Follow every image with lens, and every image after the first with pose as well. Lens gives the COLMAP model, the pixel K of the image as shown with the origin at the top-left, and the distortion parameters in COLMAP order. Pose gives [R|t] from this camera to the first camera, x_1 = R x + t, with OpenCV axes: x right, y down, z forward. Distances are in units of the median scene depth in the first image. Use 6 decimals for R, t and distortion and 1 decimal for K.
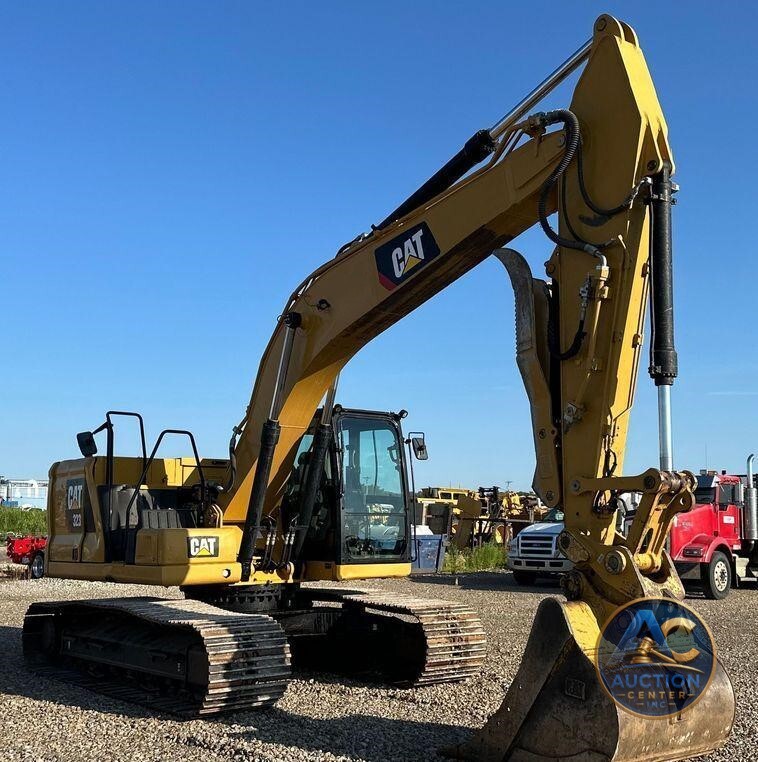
lens RADIAL K [[994.3, 0, 412.2], [0, 994.3, 424.7], [0, 0, 1]] dist [0.125969, -0.029037]
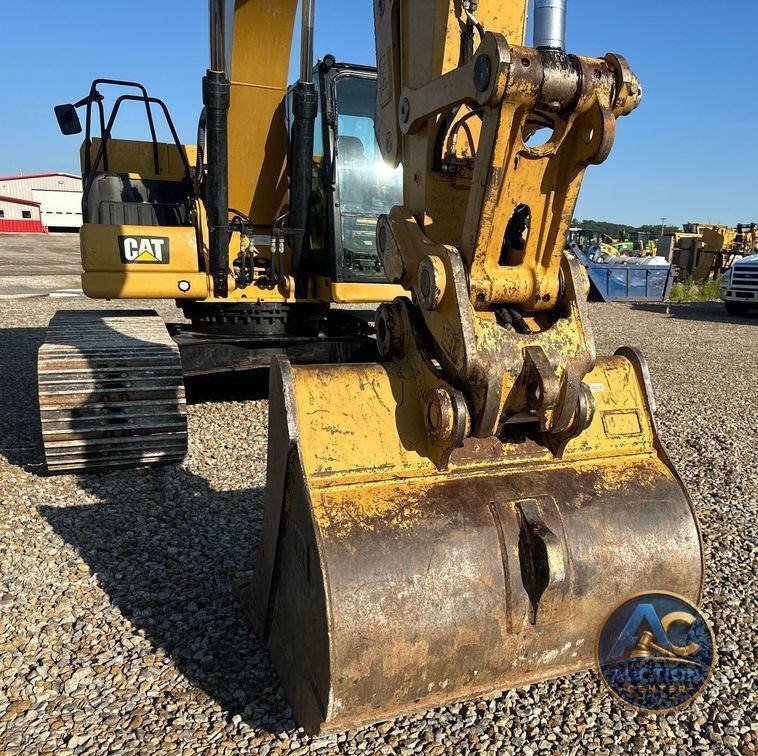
lens RADIAL K [[787.6, 0, 545.9], [0, 787.6, 425.4], [0, 0, 1]] dist [0.113554, -0.206211]
pose [[0.980336, 0.068879, -0.184924, 0.206482], [-0.009727, 0.952833, 0.303338, 0.059017], [0.197096, -0.295574, 0.934767, 0.431263]]
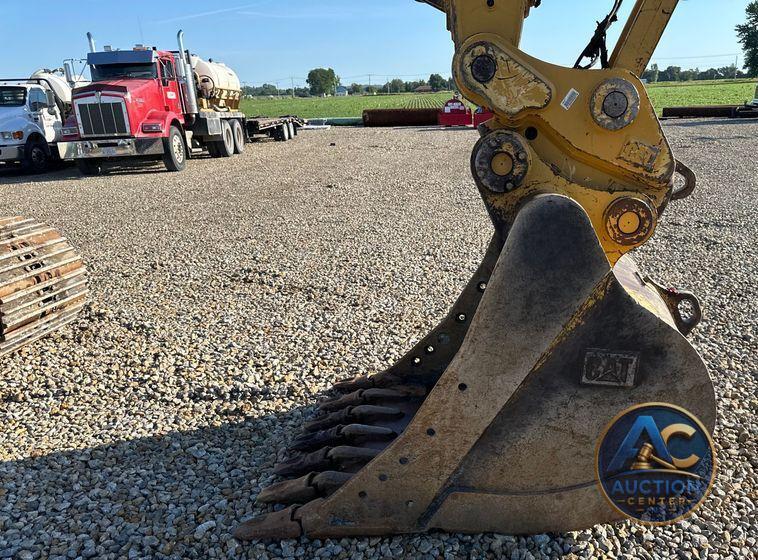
lens RADIAL K [[664.4, 0, 478.4], [0, 664.4, 346.9], [0, 0, 1]] dist [0.047546, -0.056047]
pose [[0.678970, -0.281956, 0.677865, -0.064154], [-0.033220, 0.910568, 0.412022, 0.072322], [-0.733414, -0.302269, 0.608881, 0.523640]]
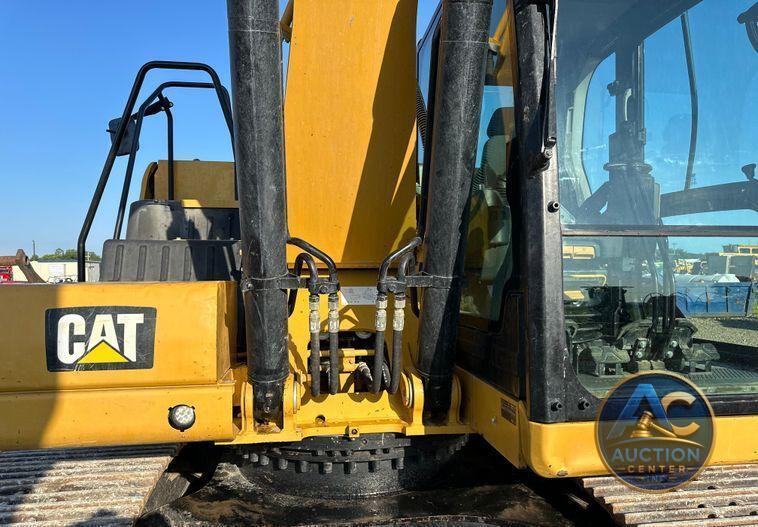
lens RADIAL K [[534.0, 0, 376.2], [0, 534.0, 282.4], [0, 0, 1]] dist [-0.002233, -0.002107]
pose [[0.849533, 0.001014, -0.527535, -0.035536], [0.059219, 0.993494, 0.097276, 0.088028], [0.524201, -0.113879, 0.843946, 0.865127]]
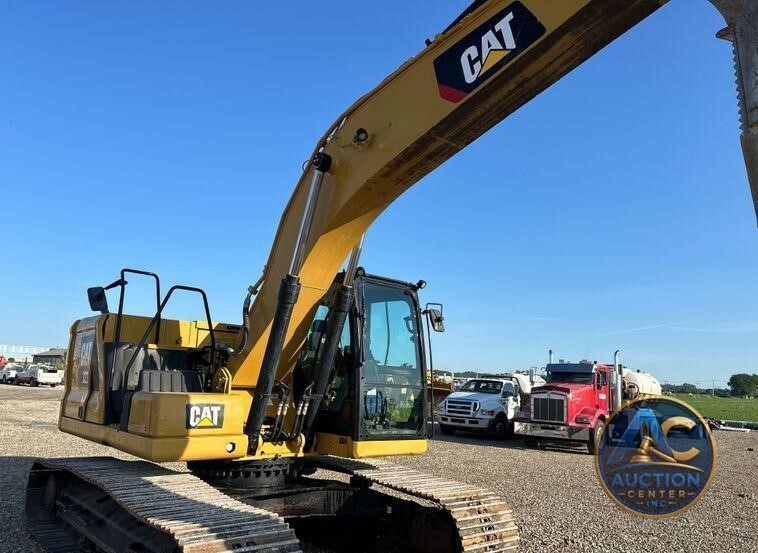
lens RADIAL K [[553.8, 0, 357.8], [0, 553.8, 299.2], [0, 0, 1]] dist [0.102488, -0.143774]
pose [[0.998854, 0.047206, 0.007855, -0.082249], [-0.046717, 0.997461, -0.053750, 0.039458], [-0.010372, 0.053321, 0.998524, 0.491002]]
